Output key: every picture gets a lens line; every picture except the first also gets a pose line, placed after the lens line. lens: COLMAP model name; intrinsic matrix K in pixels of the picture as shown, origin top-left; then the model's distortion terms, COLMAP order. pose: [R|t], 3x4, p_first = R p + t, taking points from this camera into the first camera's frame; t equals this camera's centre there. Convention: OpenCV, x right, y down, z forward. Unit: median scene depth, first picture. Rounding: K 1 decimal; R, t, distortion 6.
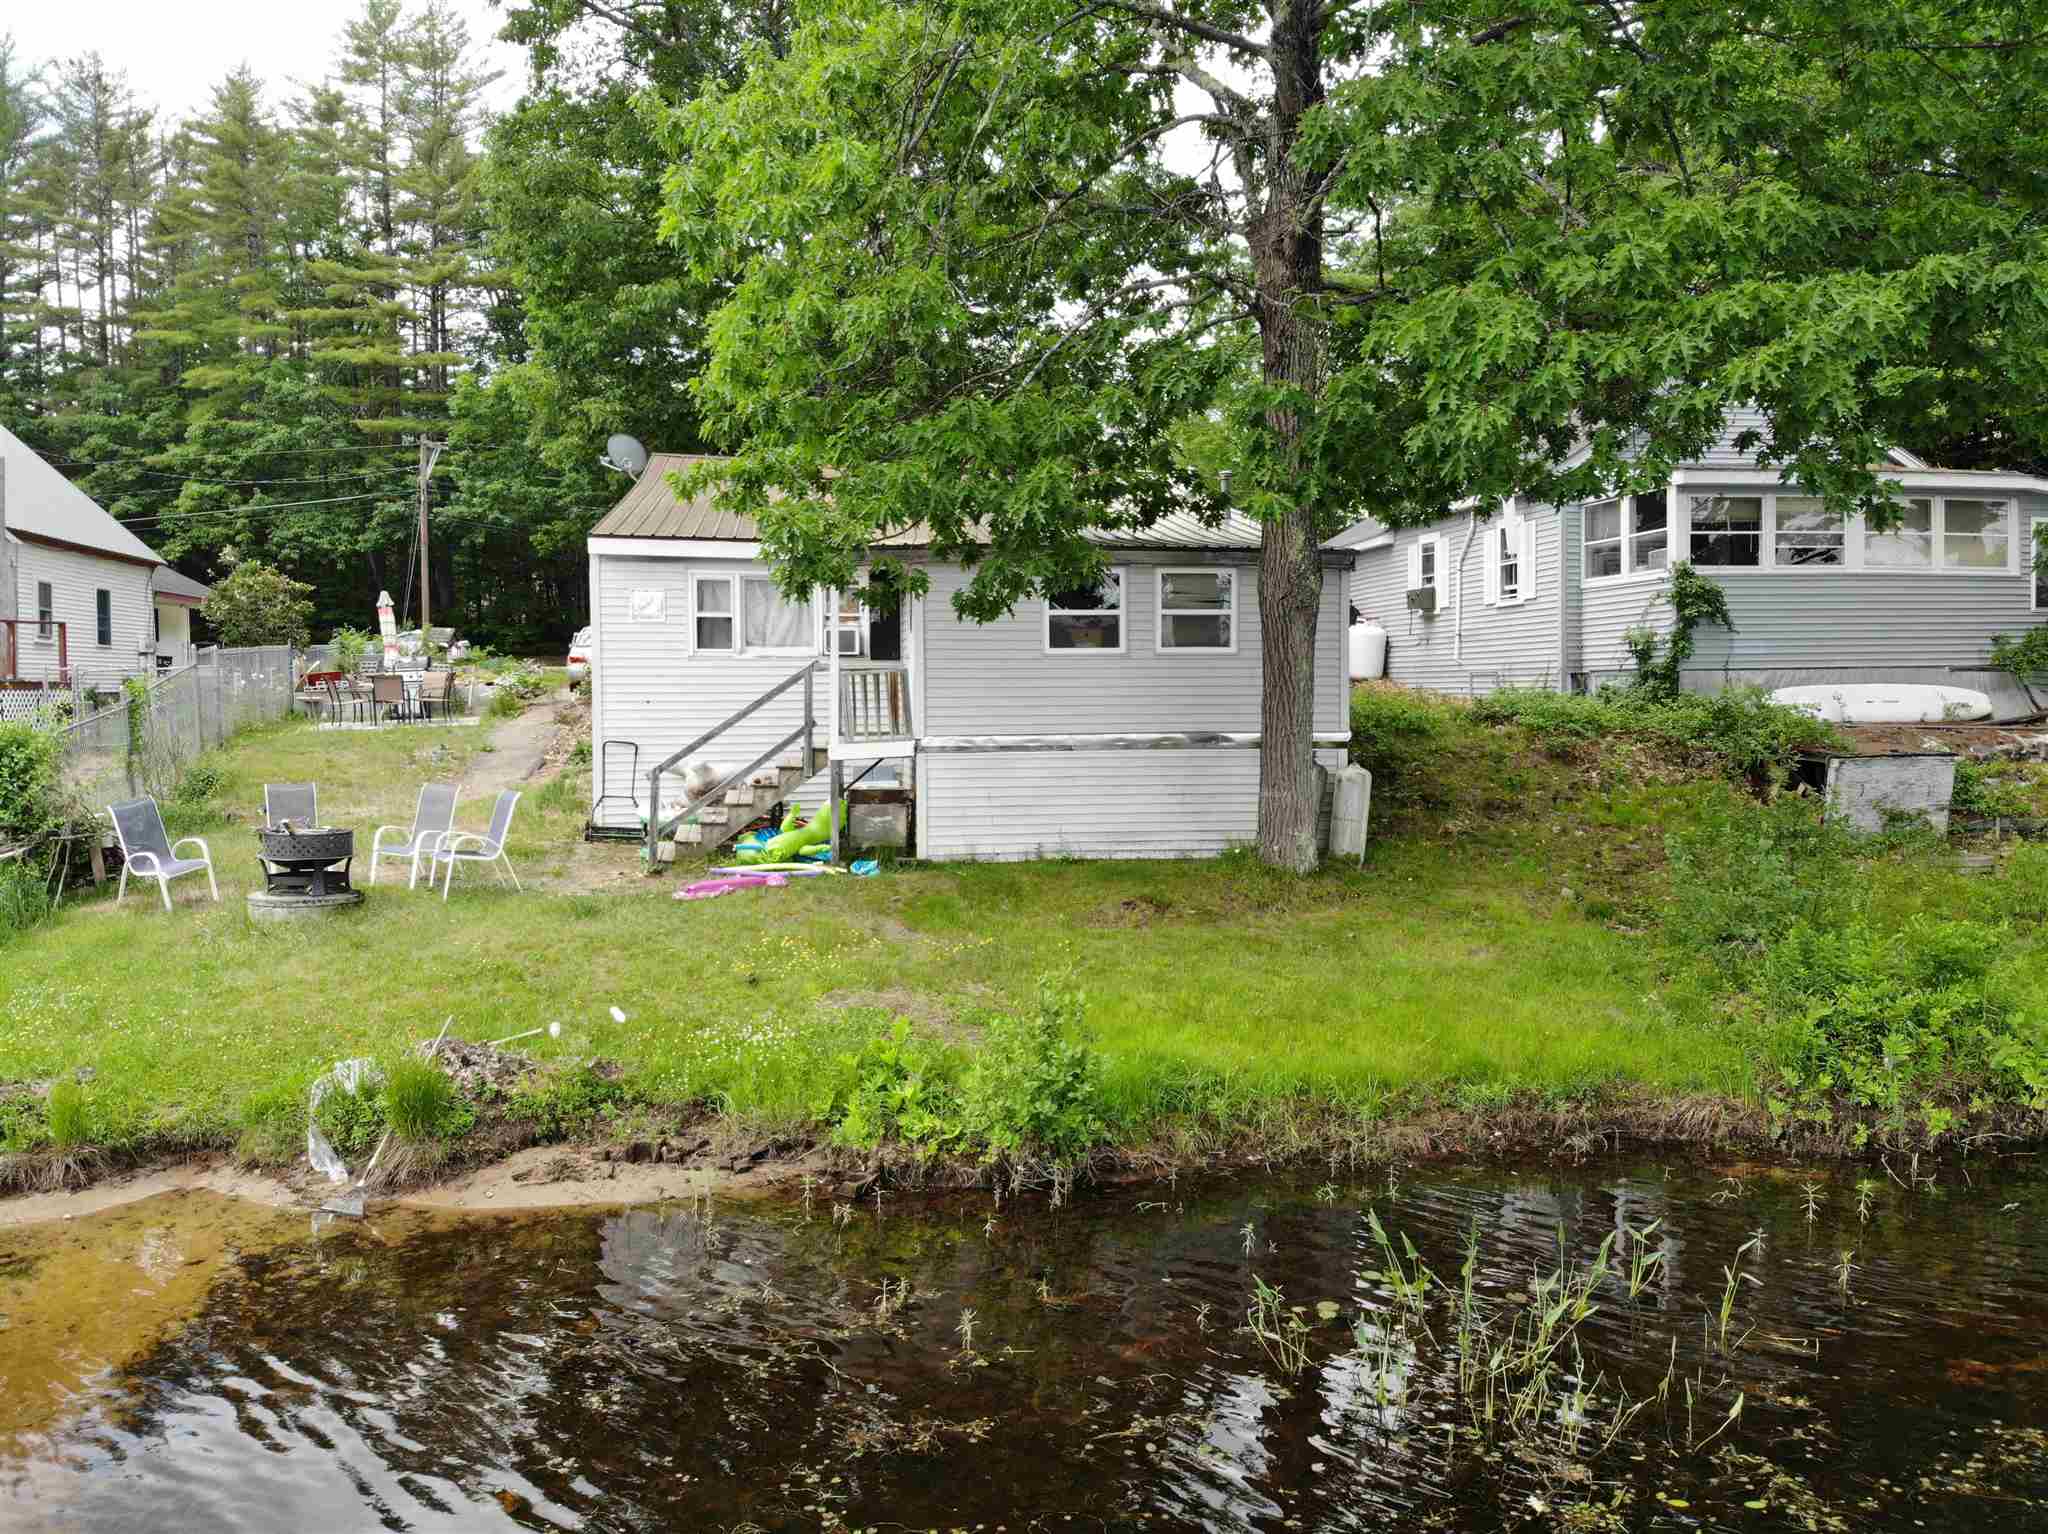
lens RADIAL K [[1676.6, 0, 1025.2], [0, 1676.6, 688.8], [0, 0, 1]] dist [0.100830, -0.299643]
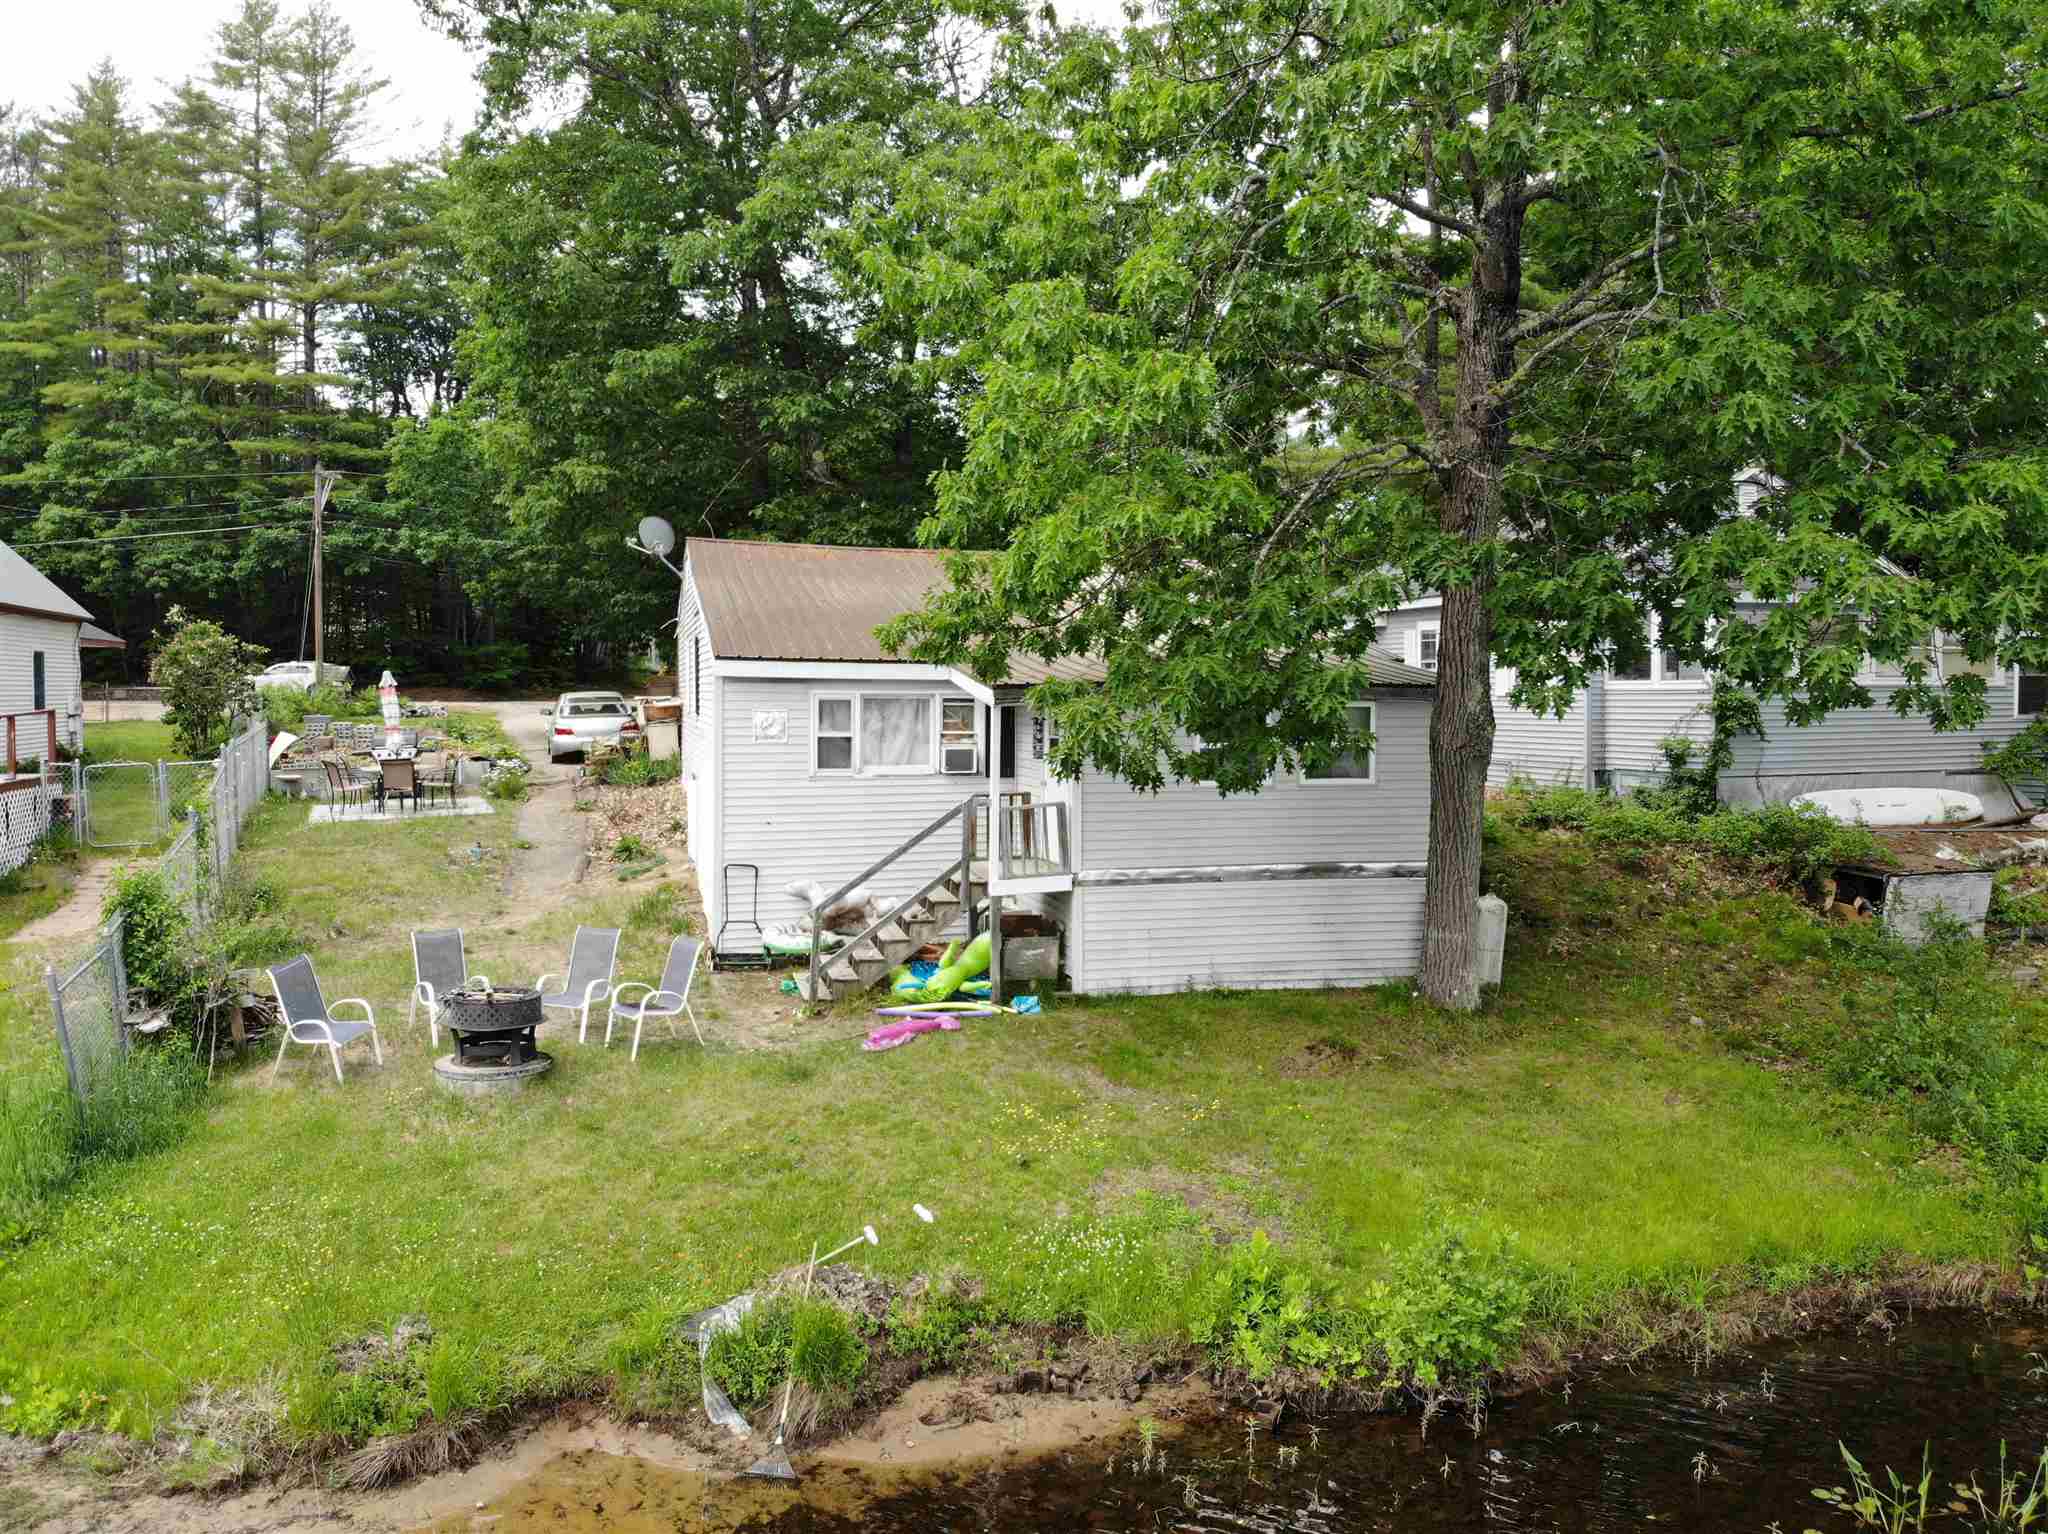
lens RADIAL K [[1667.0, 0, 1027.5], [0, 1667.0, 681.3], [0, 0, 1]] dist [0.119288, -0.325177]
pose [[0.991835, 0.007331, 0.127314, -0.196395], [-0.007376, 0.999973, -0.000116, -0.075677], [-0.127311, -0.000824, 0.991862, 0.009538]]
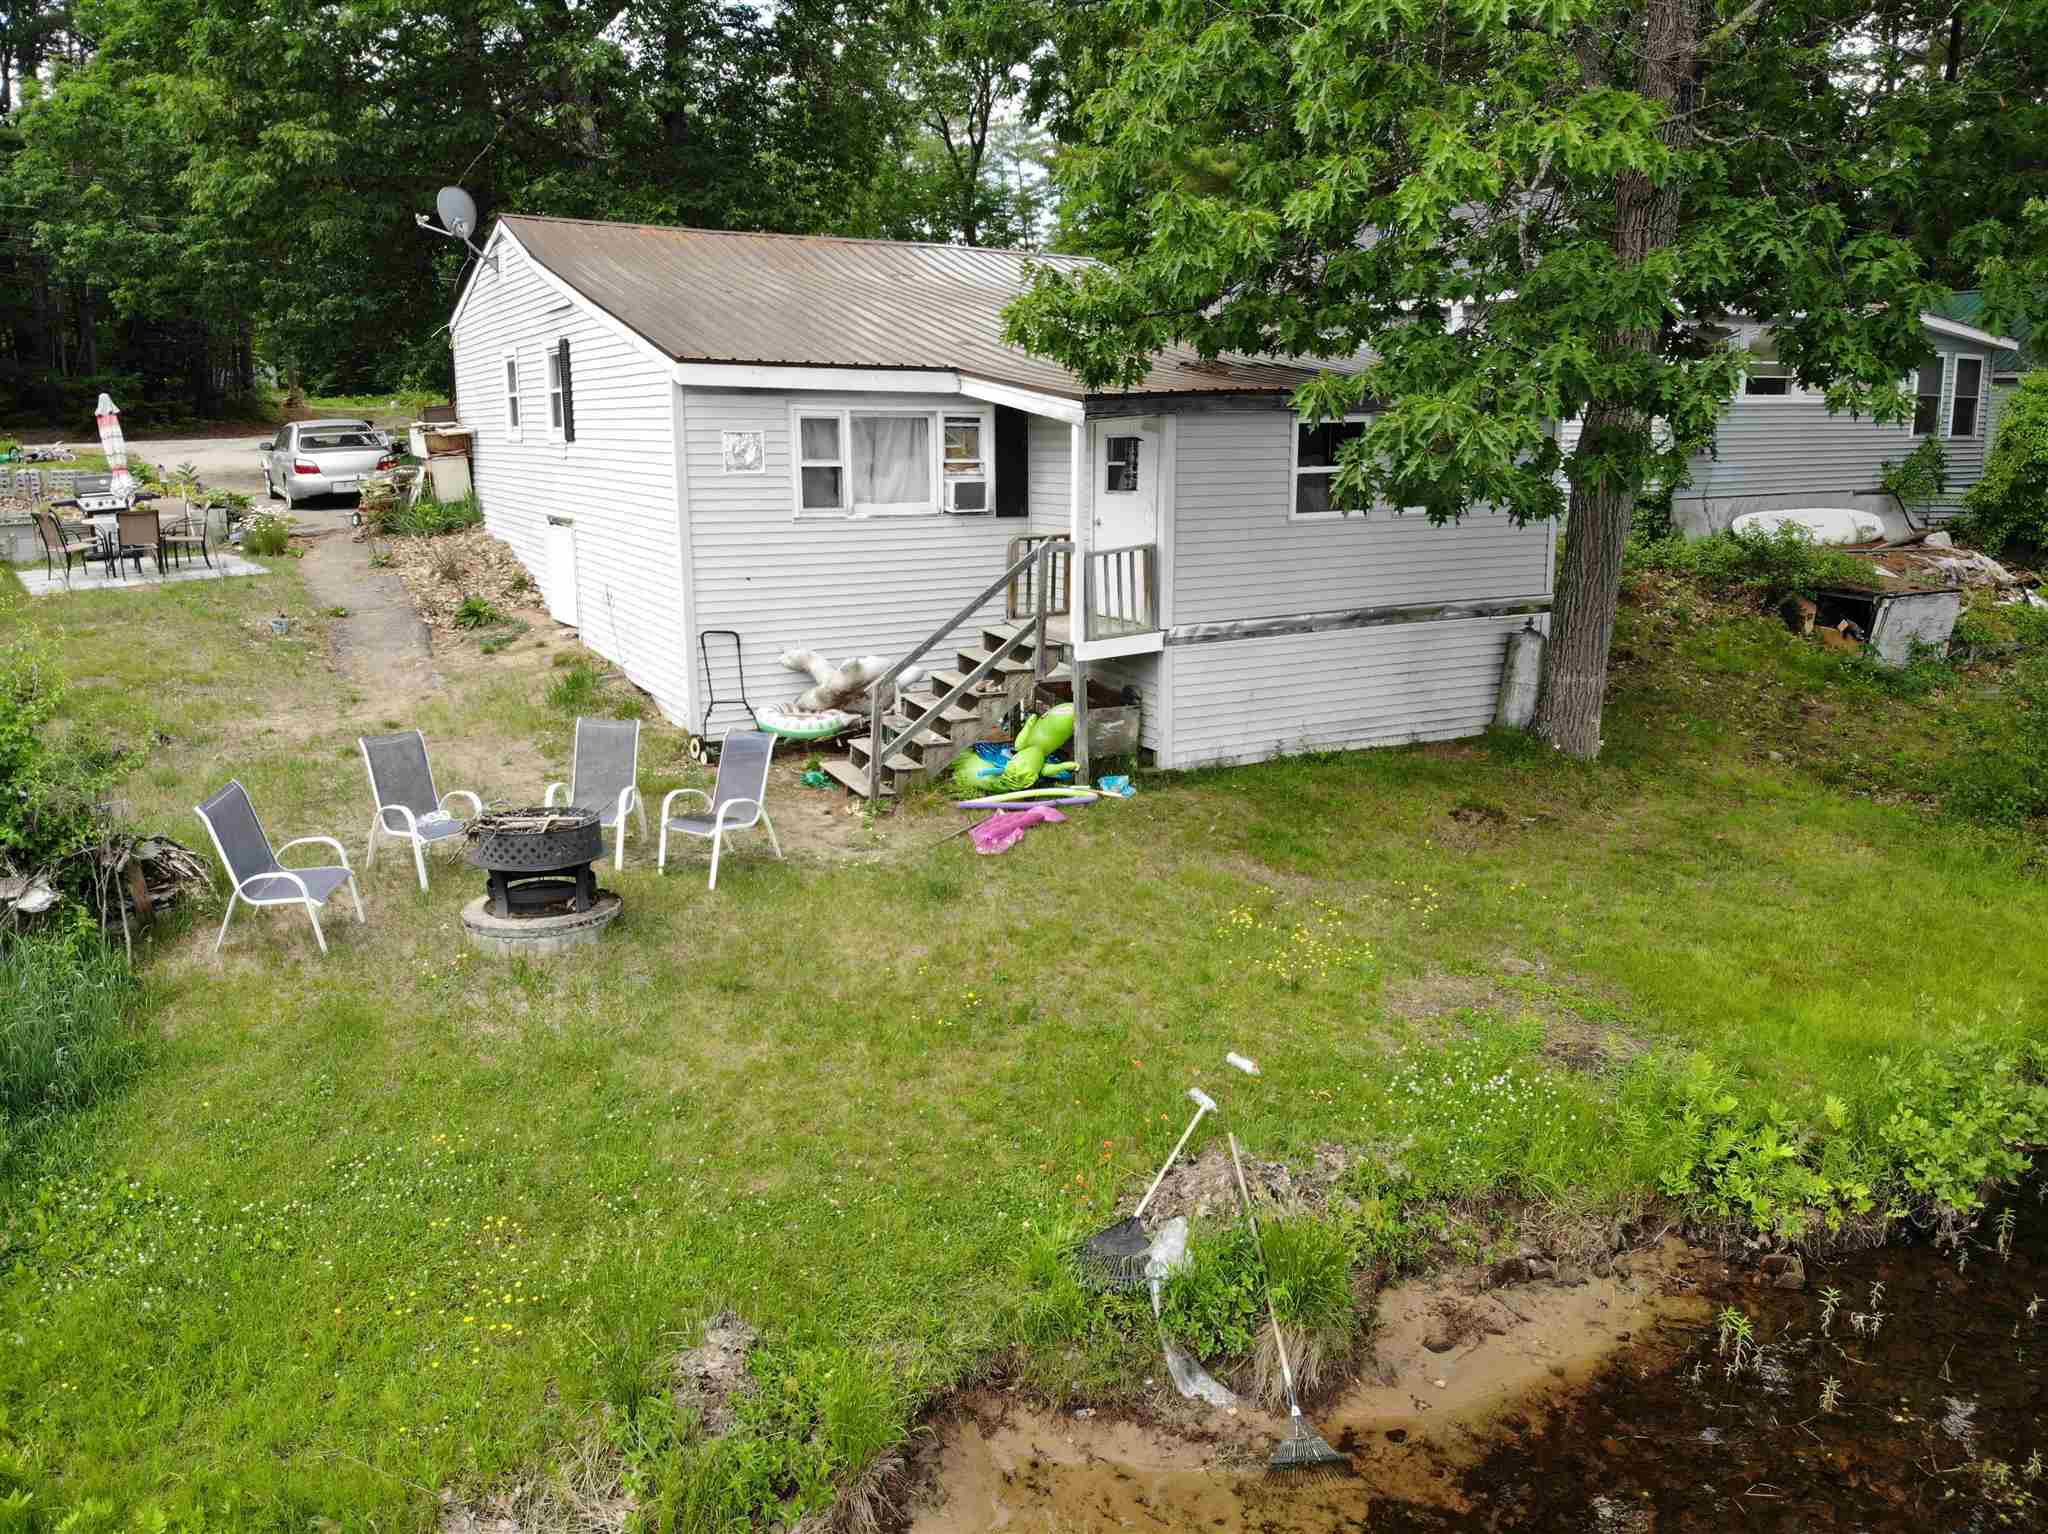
lens RADIAL K [[1627.9, 0, 1062.2], [0, 1627.9, 765.6], [0, 0, 1]] dist [0.128951, -0.352345]
pose [[0.923662, -0.075406, 0.375716, -0.378657], [-0.003159, 0.978917, 0.204233, -0.062385], [-0.383195, -0.189829, 0.903950, 0.236040]]
